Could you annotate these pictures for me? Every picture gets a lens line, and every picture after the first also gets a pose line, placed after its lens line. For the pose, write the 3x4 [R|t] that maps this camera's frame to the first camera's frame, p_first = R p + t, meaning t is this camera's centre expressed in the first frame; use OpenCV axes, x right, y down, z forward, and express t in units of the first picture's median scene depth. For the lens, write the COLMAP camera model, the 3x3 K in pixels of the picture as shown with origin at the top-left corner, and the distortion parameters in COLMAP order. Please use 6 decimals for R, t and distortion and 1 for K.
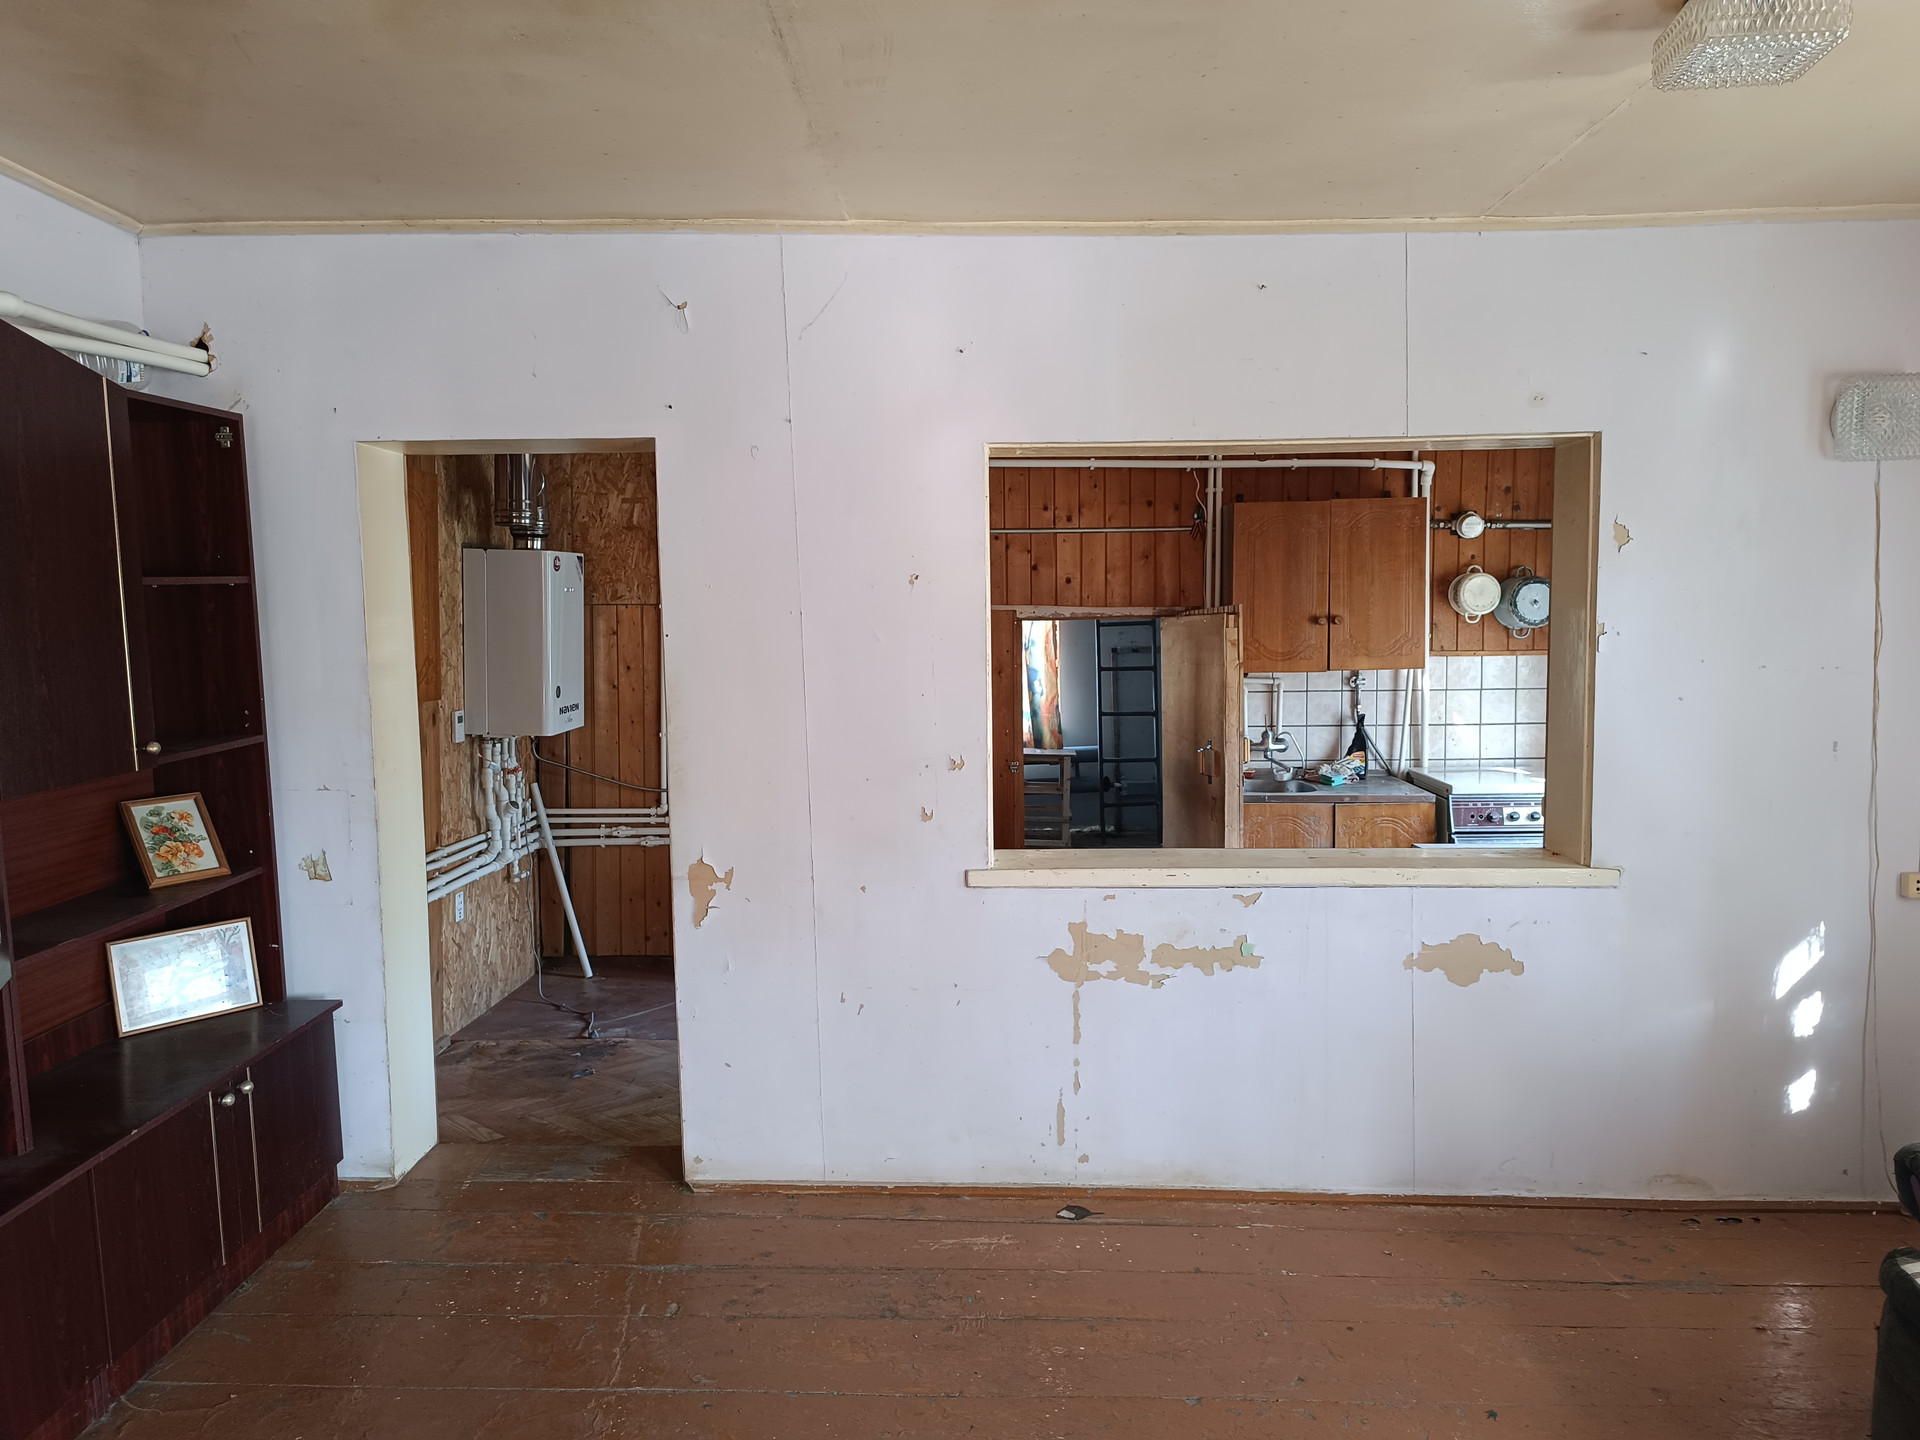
lens RADIAL K [[1316.0, 0, 947.5], [0, 1316.0, 713.8], [0, 0, 1]] dist [0.043629, -0.047262]
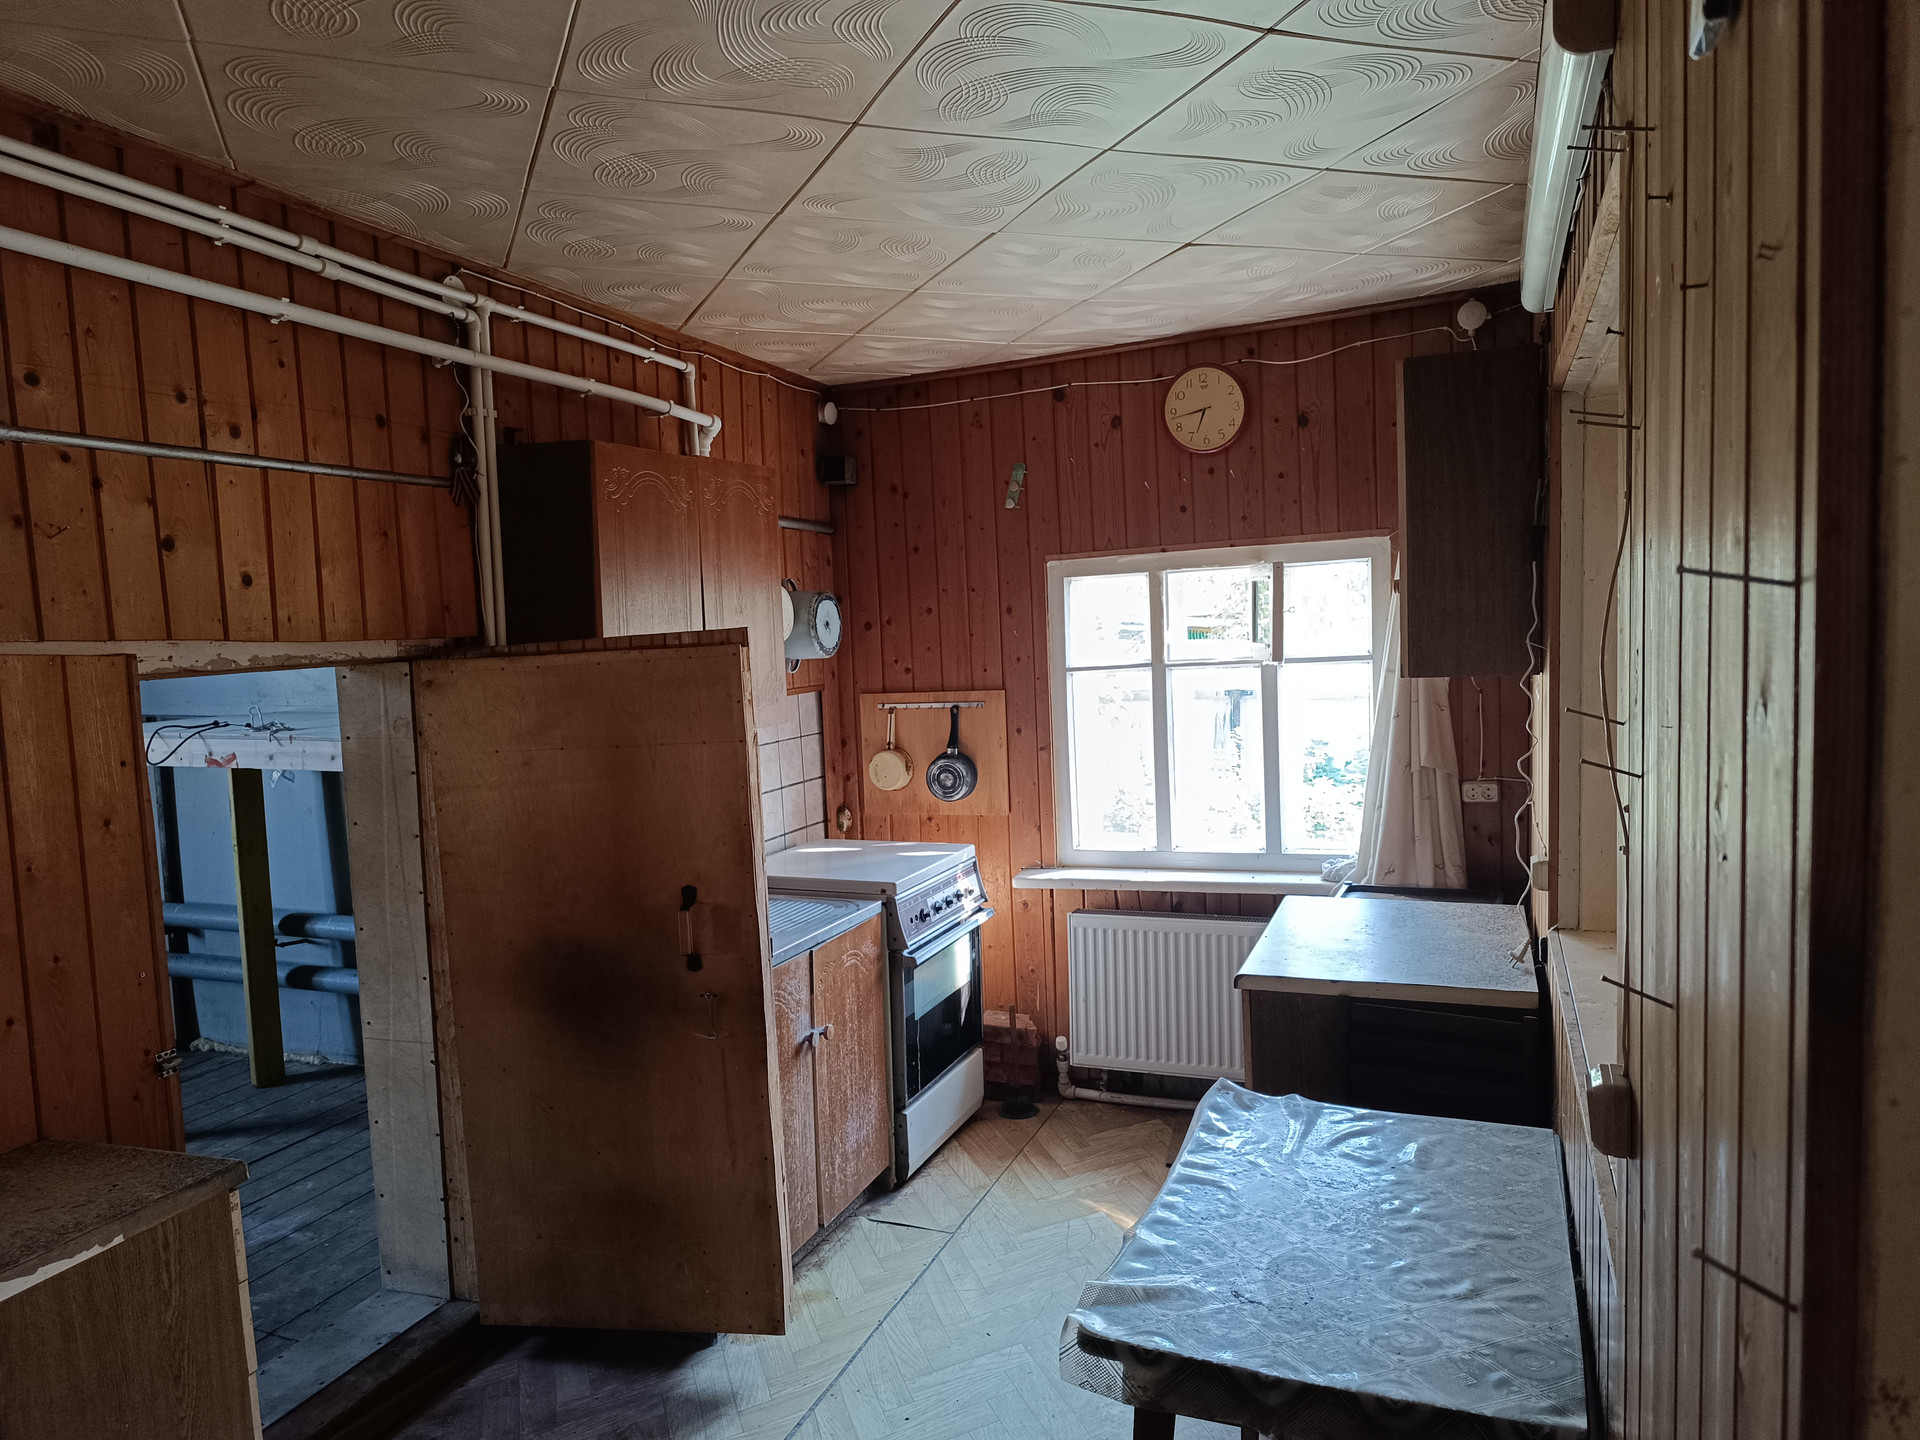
lens RADIAL K [[1316.0, 0, 949.7], [0, 1316.0, 715.0], [0, 0, 1]] dist [0.043629, -0.047262]
pose [[0.334358, -0.073012, 0.939614, -0.260056], [0.104735, 0.993698, 0.039945, -0.059262], [-0.936609, 0.085055, 0.339897, 0.740556]]
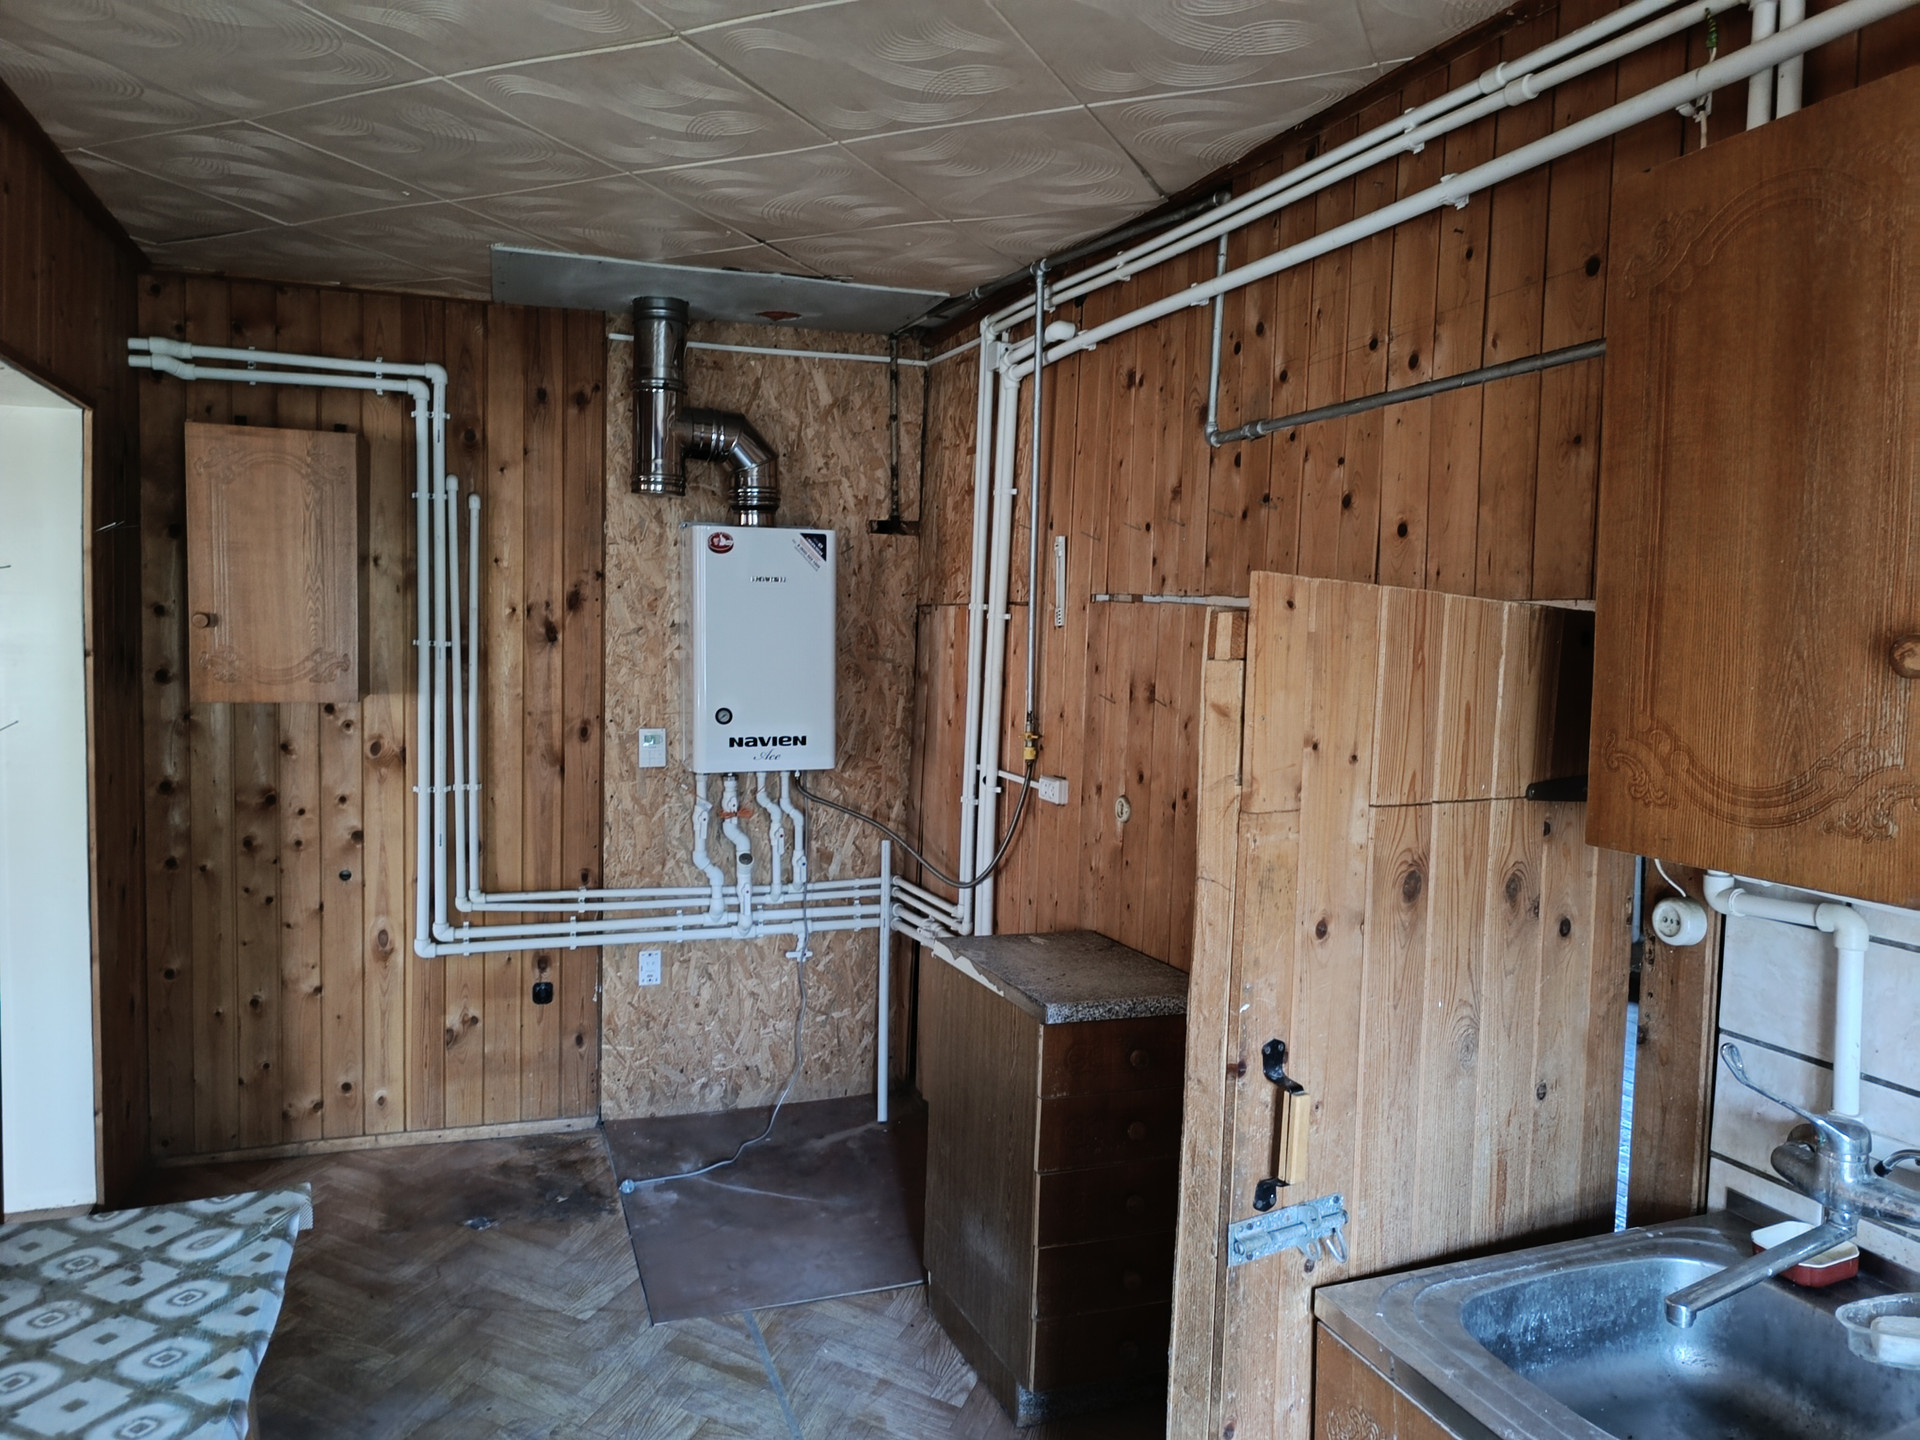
lens RADIAL K [[1316.0, 0, 961.7], [0, 1316.0, 718.6], [0, 0, 1]] dist [0.043629, -0.047262]
pose [[0.379133, 0.075367, -0.922268, 0.441391], [-0.095740, 0.994524, 0.041914, -0.059506], [0.920376, 0.072407, 0.384273, 0.847256]]
